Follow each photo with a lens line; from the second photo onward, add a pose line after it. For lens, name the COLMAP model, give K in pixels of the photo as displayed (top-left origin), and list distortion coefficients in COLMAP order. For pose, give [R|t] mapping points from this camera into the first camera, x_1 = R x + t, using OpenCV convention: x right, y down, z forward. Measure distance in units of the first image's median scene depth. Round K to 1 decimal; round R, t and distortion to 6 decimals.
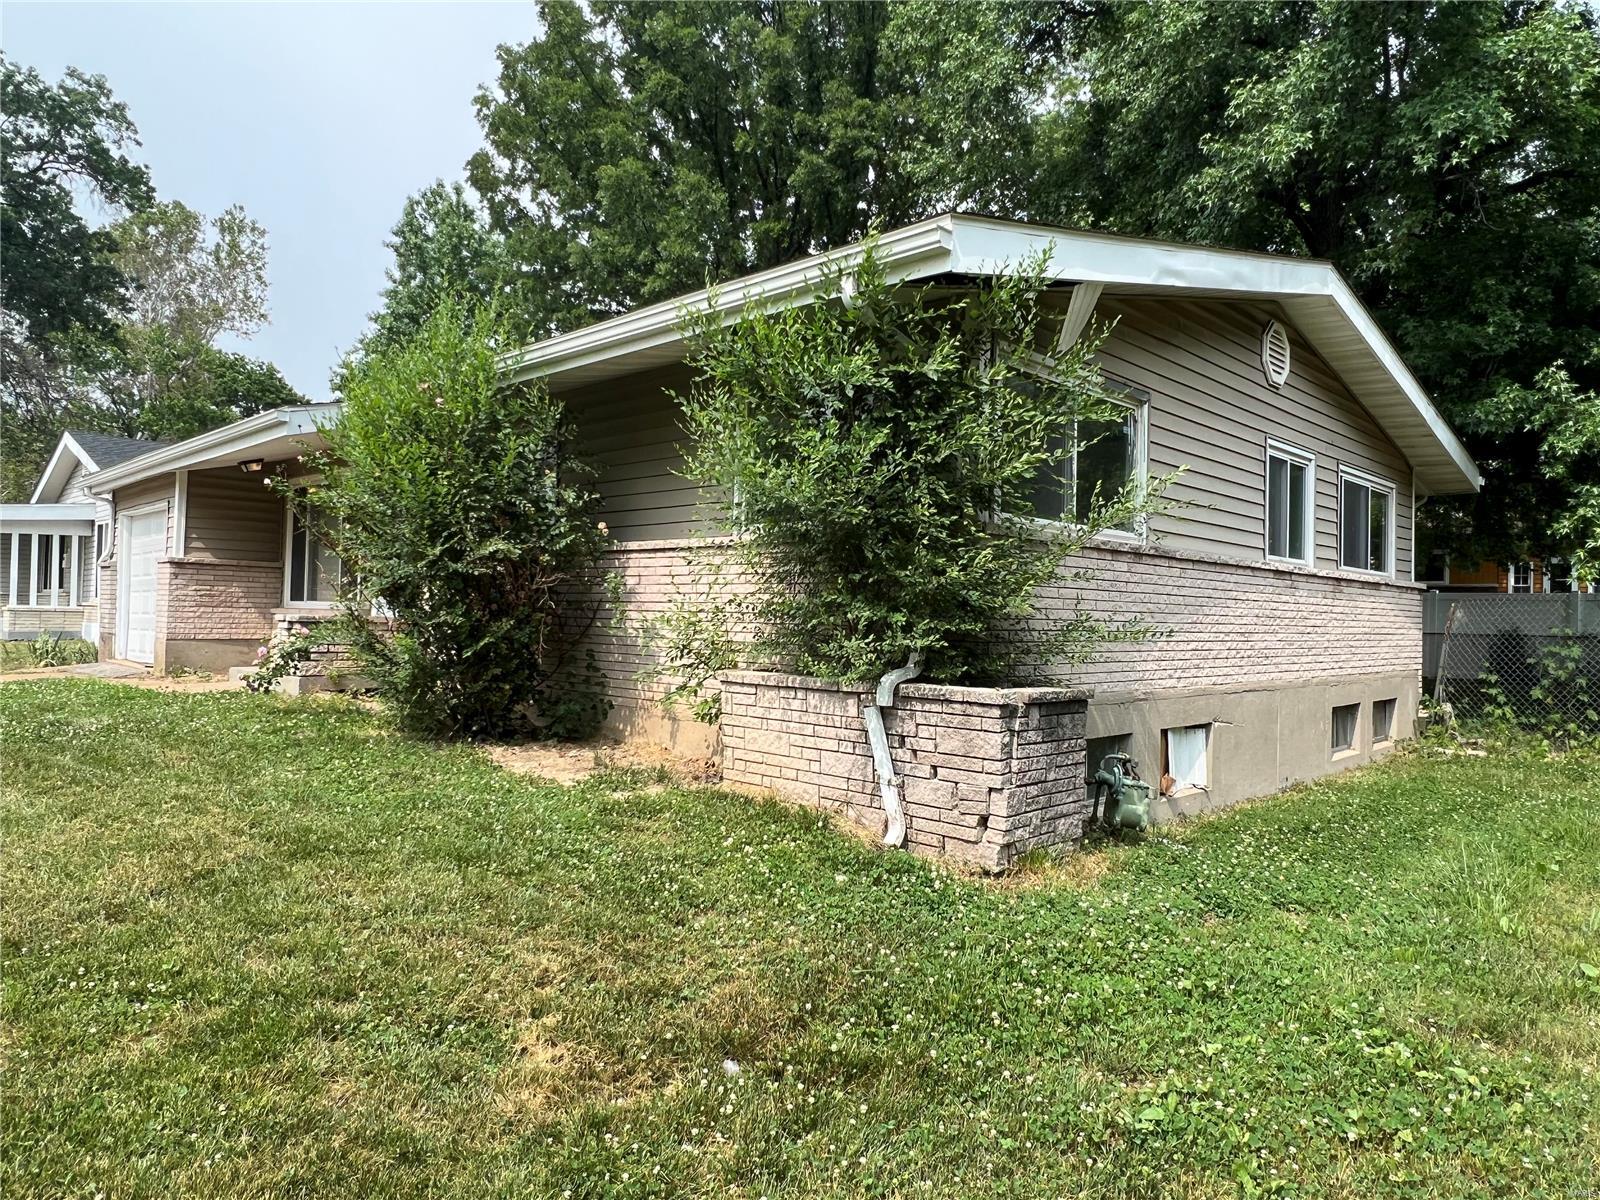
lens RADIAL K [[1038.8, 0, 803.5], [0, 1038.8, 600.6], [0, 0, 1]] dist [-0.013628, 0.005522]
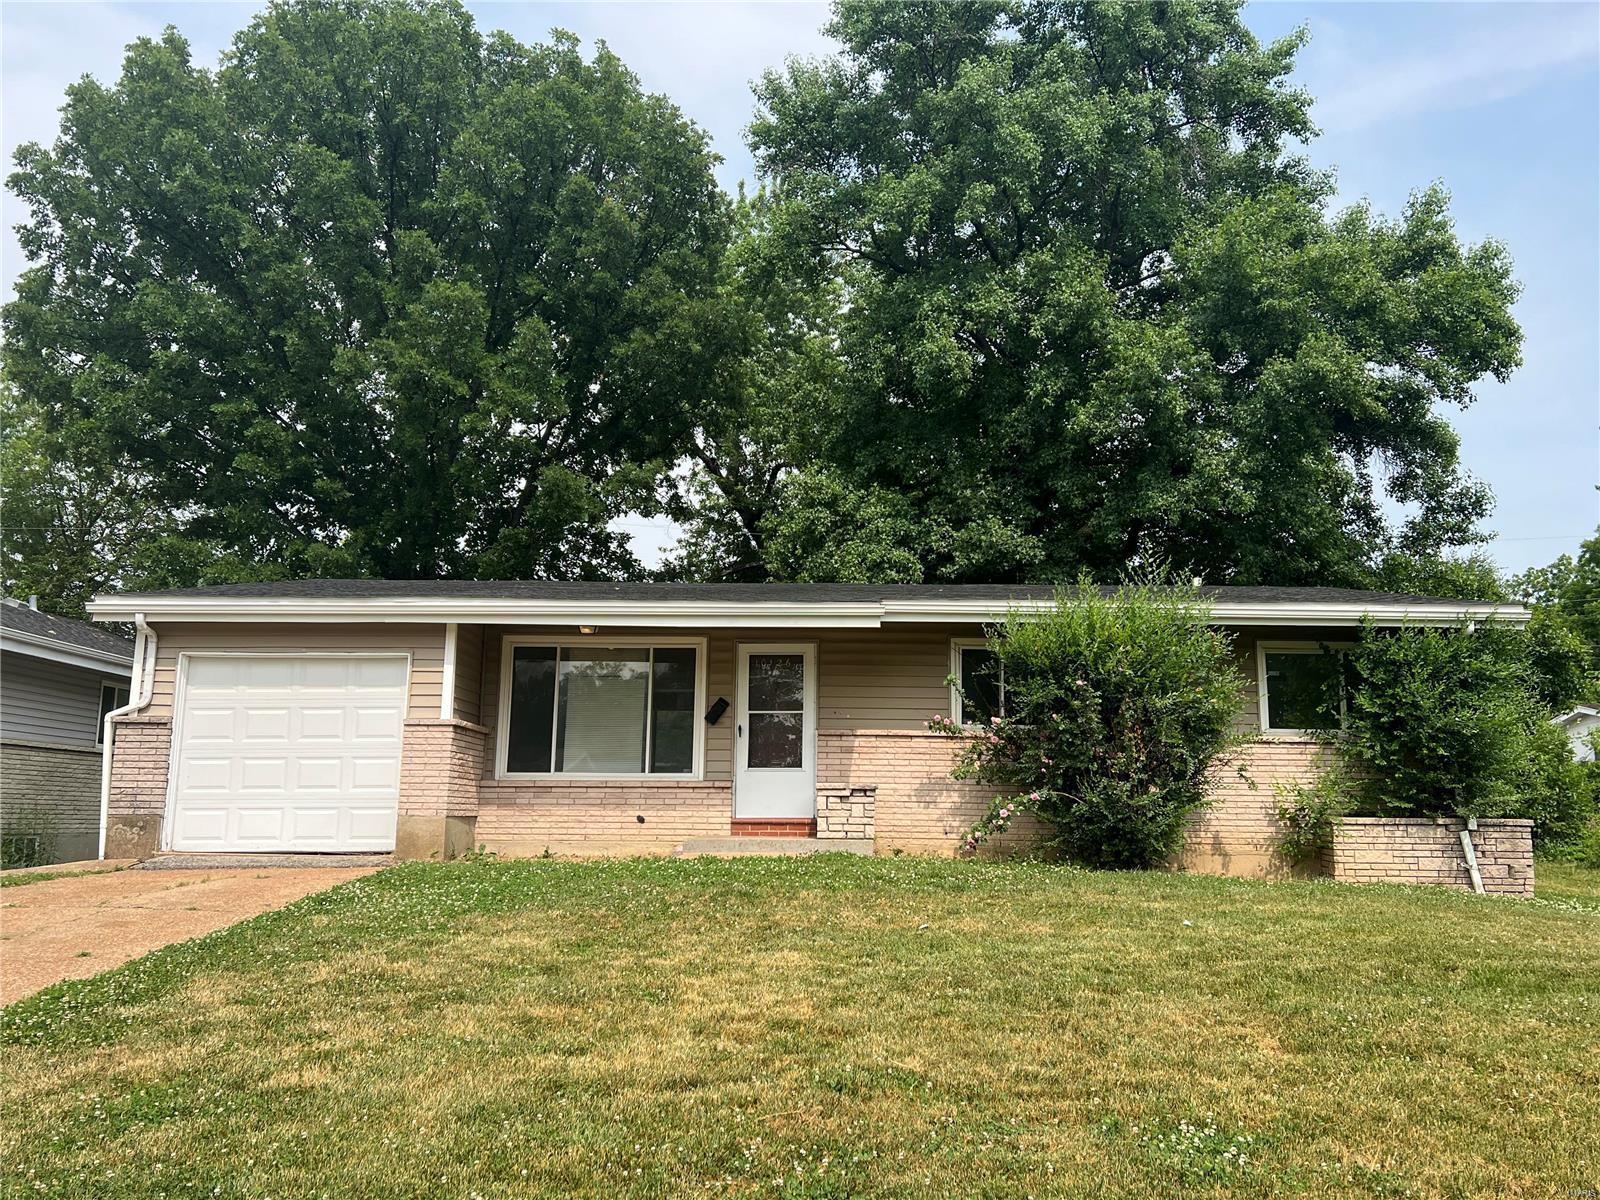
lens RADIAL K [[1296.2, 0, 801.5], [0, 1296.2, 601.7], [0, 0, 1]] dist [0.052981, -0.061958]
pose [[0.734477, 0.099348, 0.671322, -2.403698], [-0.004198, 0.989873, -0.141896, 0.025692], [-0.678620, 0.101402, 0.727456, -0.014751]]
